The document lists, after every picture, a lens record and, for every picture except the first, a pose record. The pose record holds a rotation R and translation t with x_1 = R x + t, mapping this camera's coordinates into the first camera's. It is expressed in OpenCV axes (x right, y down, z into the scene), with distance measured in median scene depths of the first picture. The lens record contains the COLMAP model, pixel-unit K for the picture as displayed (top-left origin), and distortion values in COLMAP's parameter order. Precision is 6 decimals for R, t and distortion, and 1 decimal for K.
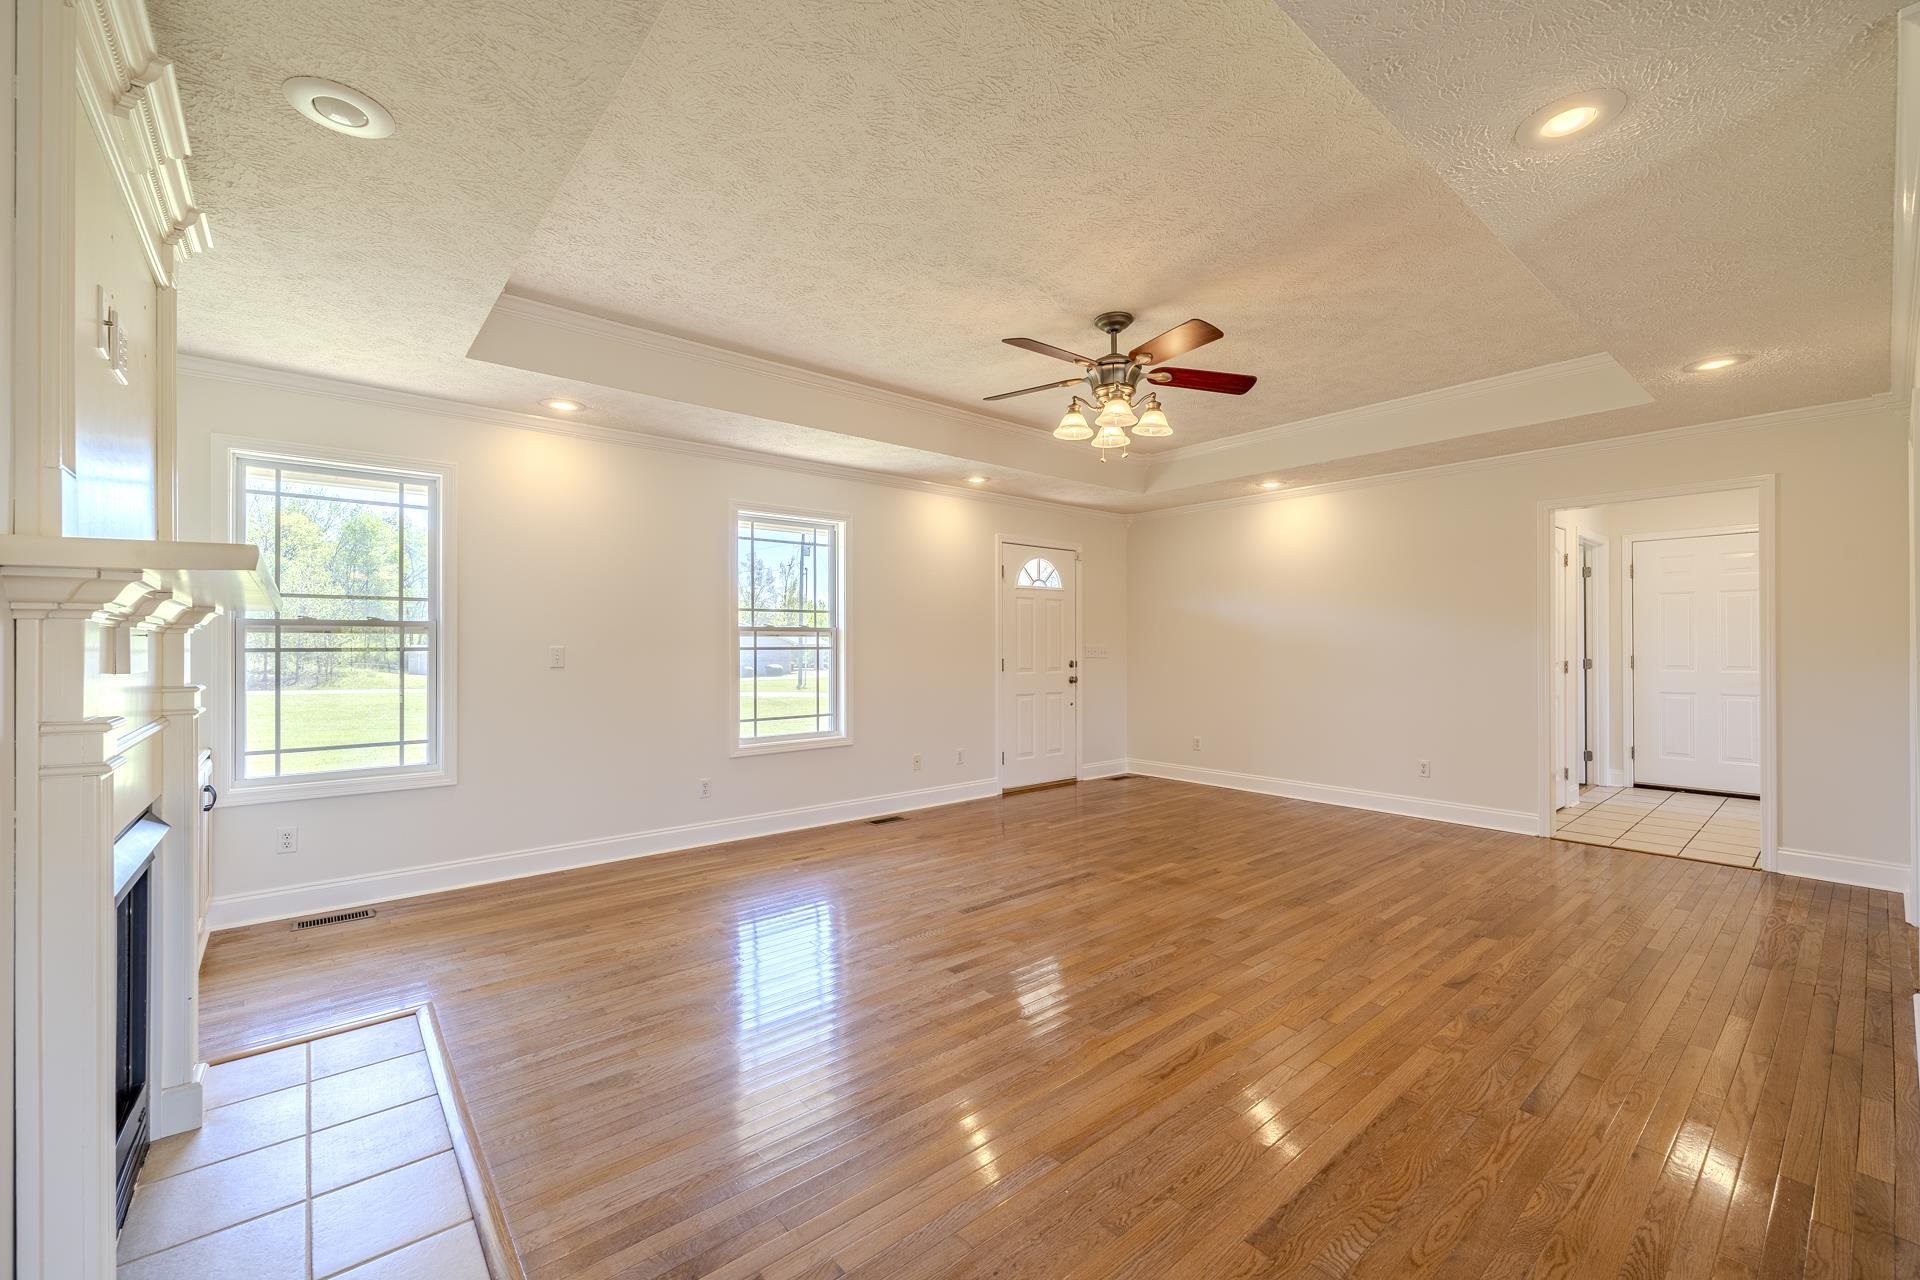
lens RADIAL K [[772.3, 0, 959.5], [0, 772.3, 643.4], [0, 0, 1]] dist [-0.002582, -0.000534]
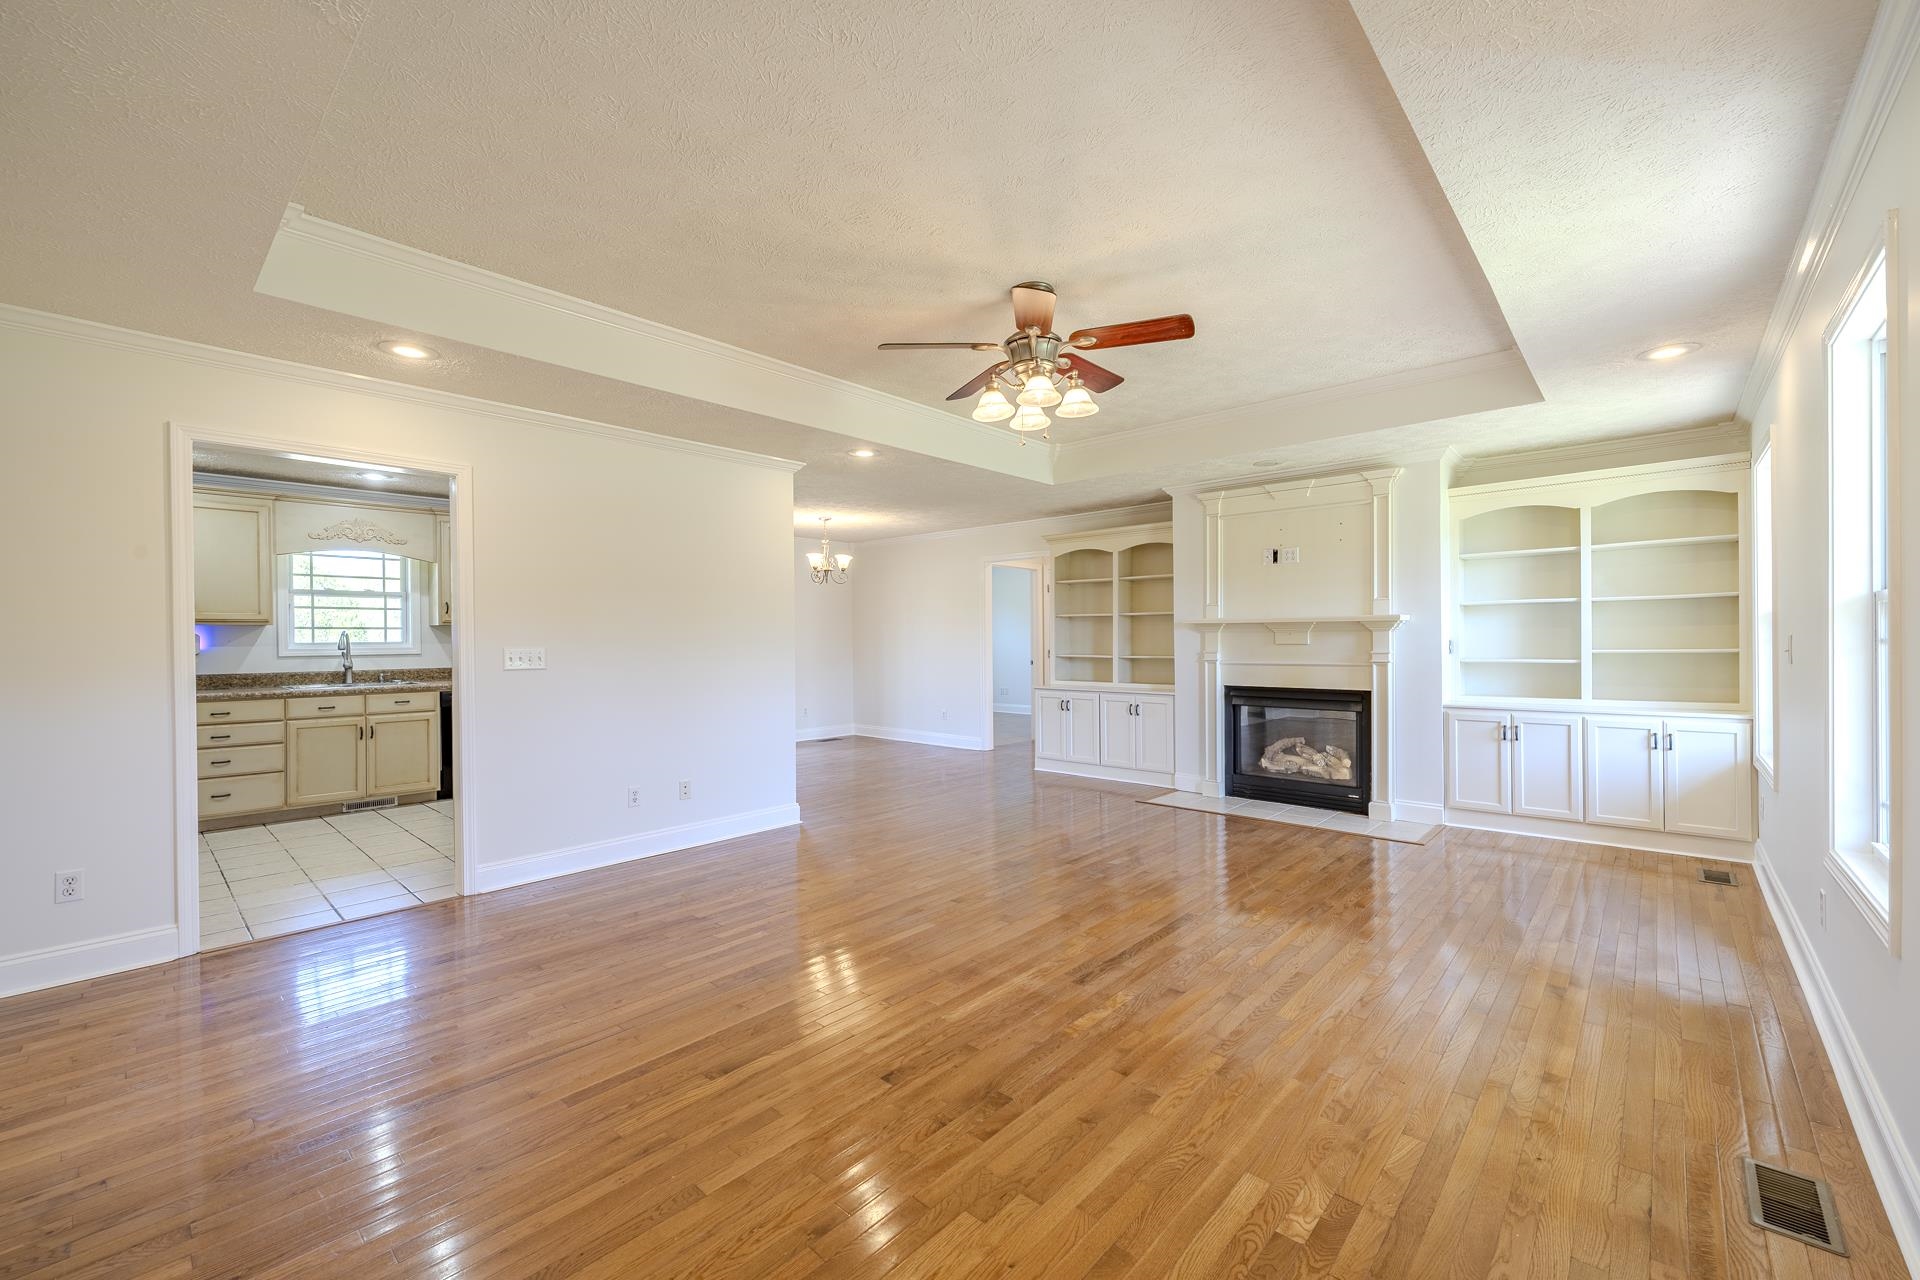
lens RADIAL K [[772.3, 0, 959.5], [0, 772.3, 643.4], [0, 0, 1]] dist [-0.002582, -0.000534]
pose [[-0.991052, 0.011653, -0.132970, 0.377228], [0.011217, 0.999929, 0.004029, 0.000333], [0.133007, 0.002501, -0.991112, 1.734560]]
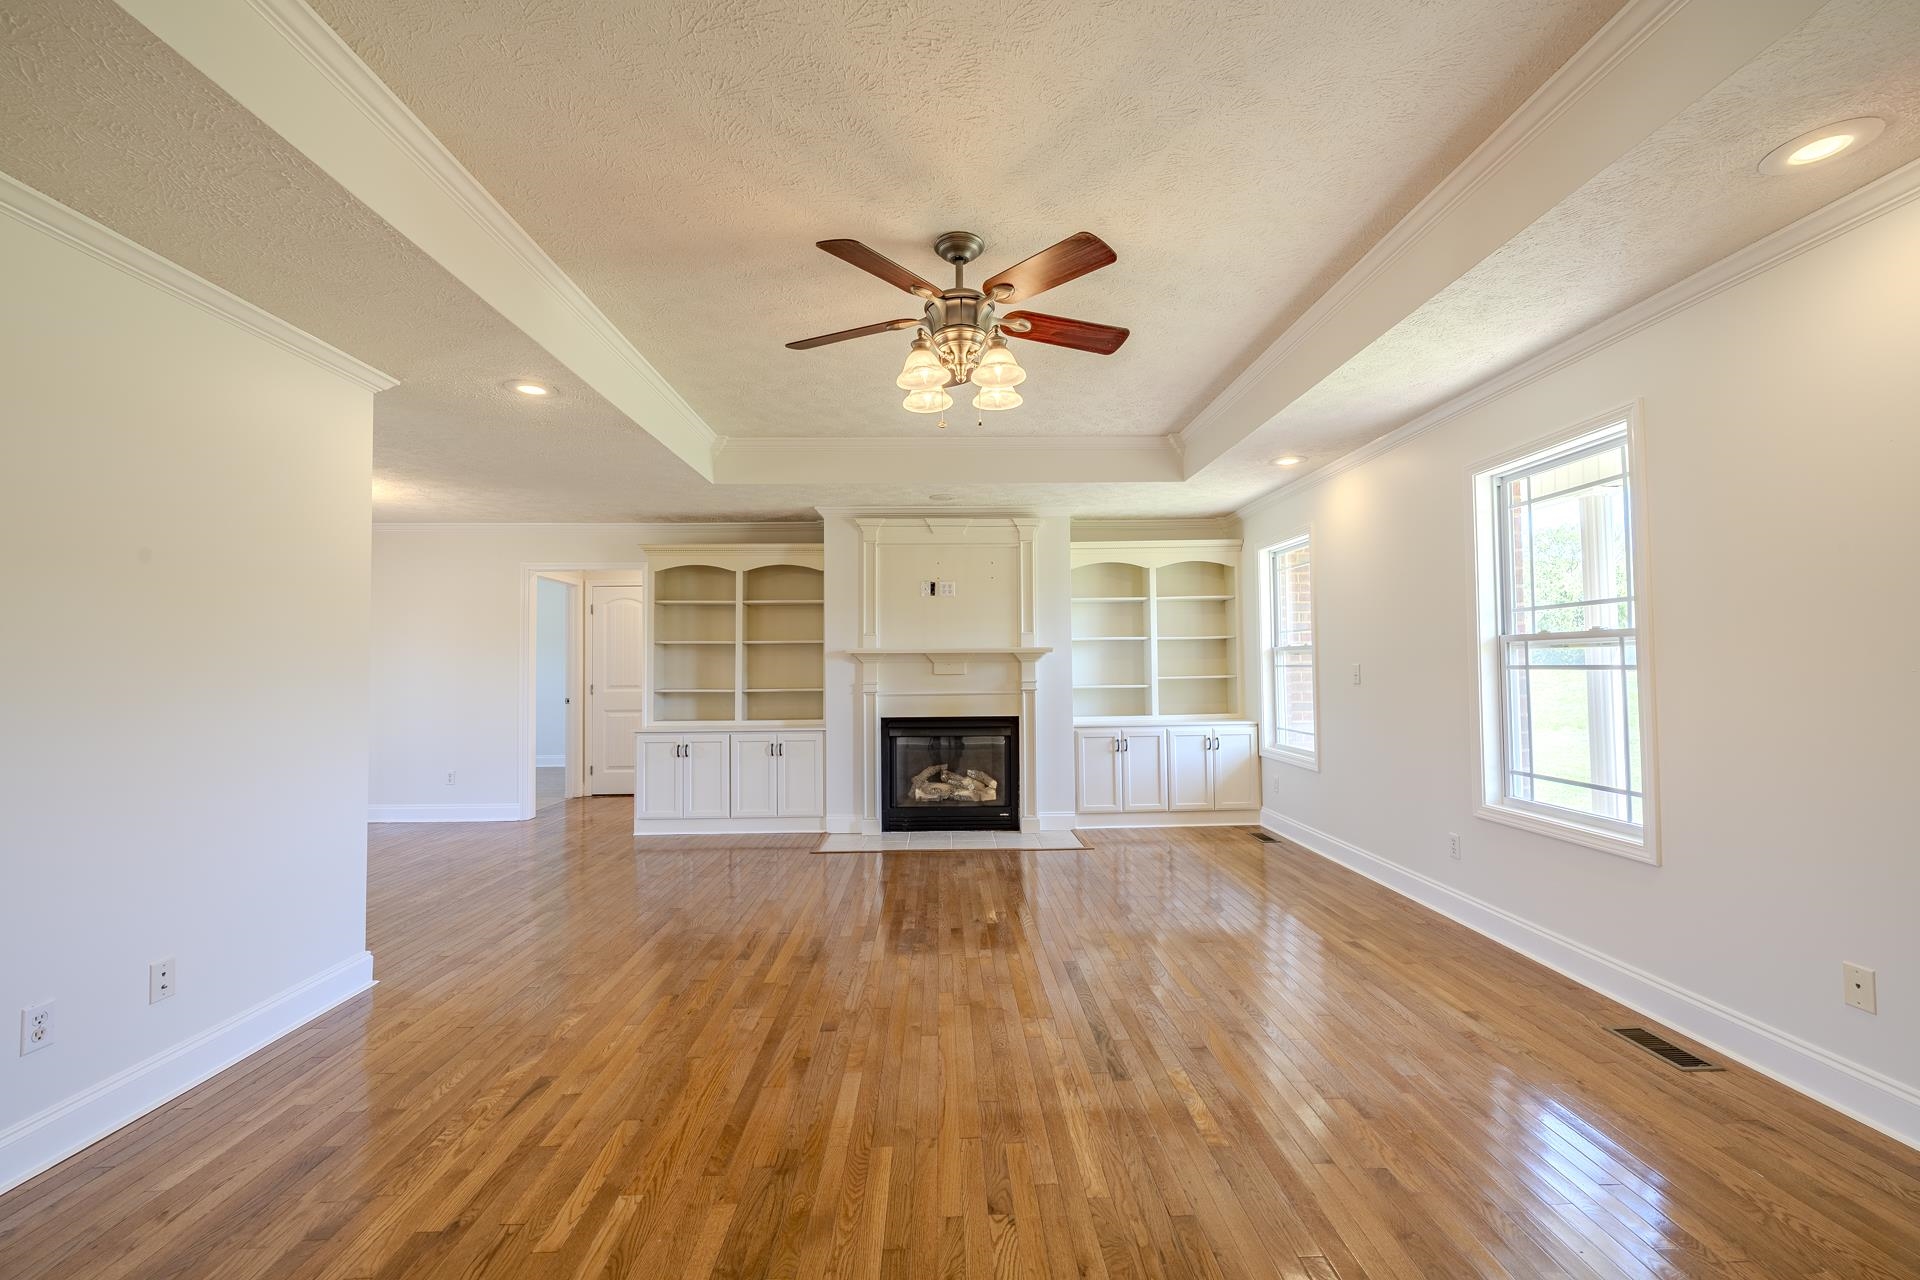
lens RADIAL K [[768.0, 0, 953.4], [0, 768.0, 645.2], [0, 0, 1]] dist [-0.000890, -0.000156]
pose [[-0.628187, -0.012824, -0.777957, 0.718418], [0.013609, 0.999530, -0.027465, -0.001124], [0.777943, -0.027840, -0.627718, 1.328660]]
